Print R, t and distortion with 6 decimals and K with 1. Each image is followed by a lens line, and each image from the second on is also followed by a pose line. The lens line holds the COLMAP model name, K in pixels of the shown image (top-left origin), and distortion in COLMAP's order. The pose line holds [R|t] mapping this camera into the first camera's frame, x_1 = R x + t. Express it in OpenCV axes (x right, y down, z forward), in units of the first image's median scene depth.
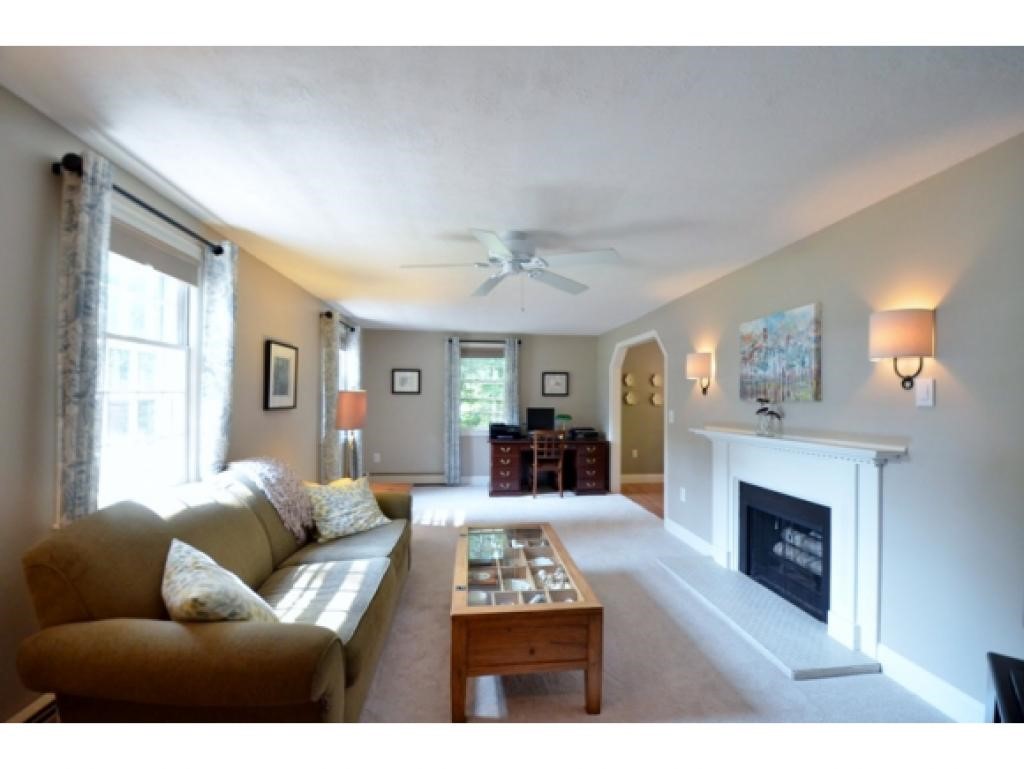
lens RADIAL K [[451.8, 0, 526.3], [0, 451.8, 397.2], [0, 0, 1]] dist [0.012150, -0.020106]
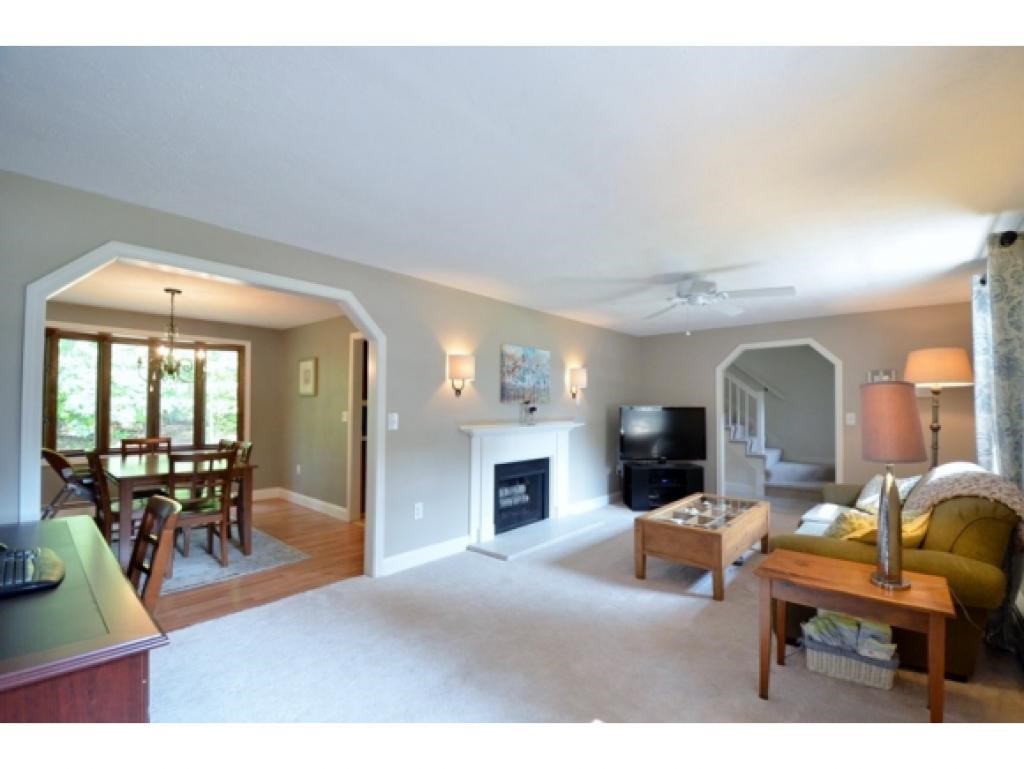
lens RADIAL K [[451.8, 0, 526.3], [0, 451.8, 397.2], [0, 0, 1]] dist [0.012150, -0.020106]
pose [[-0.671004, 0.023191, 0.741091, -0.603230], [-0.000346, 0.999501, -0.031590, 0.038638], [-0.741453, -0.021453, -0.670661, 2.010986]]
